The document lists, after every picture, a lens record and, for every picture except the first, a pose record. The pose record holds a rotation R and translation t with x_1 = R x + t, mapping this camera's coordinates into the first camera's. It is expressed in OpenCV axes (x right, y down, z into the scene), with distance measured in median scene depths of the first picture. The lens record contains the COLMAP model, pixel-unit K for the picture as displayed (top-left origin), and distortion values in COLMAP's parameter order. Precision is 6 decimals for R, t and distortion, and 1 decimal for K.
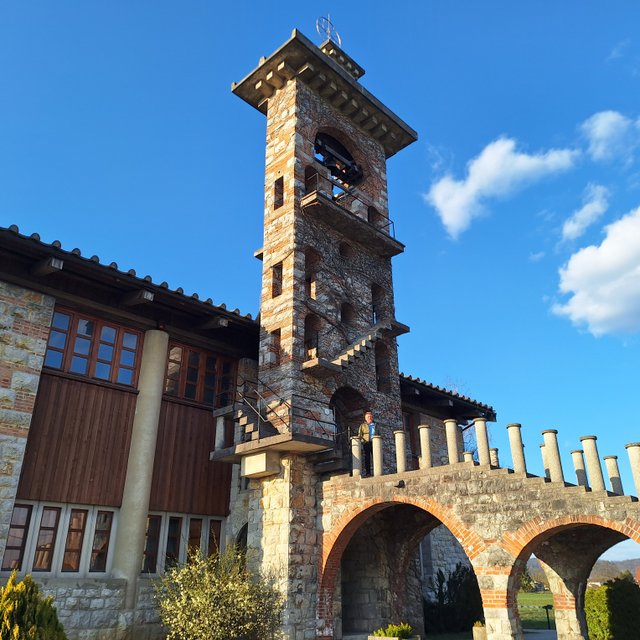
lens RADIAL K [[587.5, 0, 321.2], [0, 587.5, 321.5], [0, 0, 1]] dist [0.112854, 0.000000]
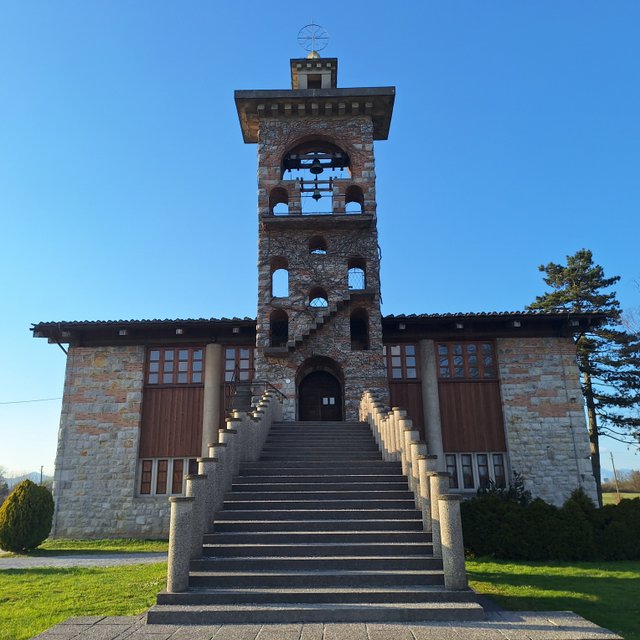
lens RADIAL K [[587.5, 0, 321.5], [0, 587.5, 322.7], [0, 0, 1]] dist [0.112854, 0.000000]
pose [[0.688250, -0.203829, -0.696251, 1.053615], [0.308722, 0.950774, 0.026833, 0.010760], [0.656508, -0.233415, 0.717297, 0.105446]]
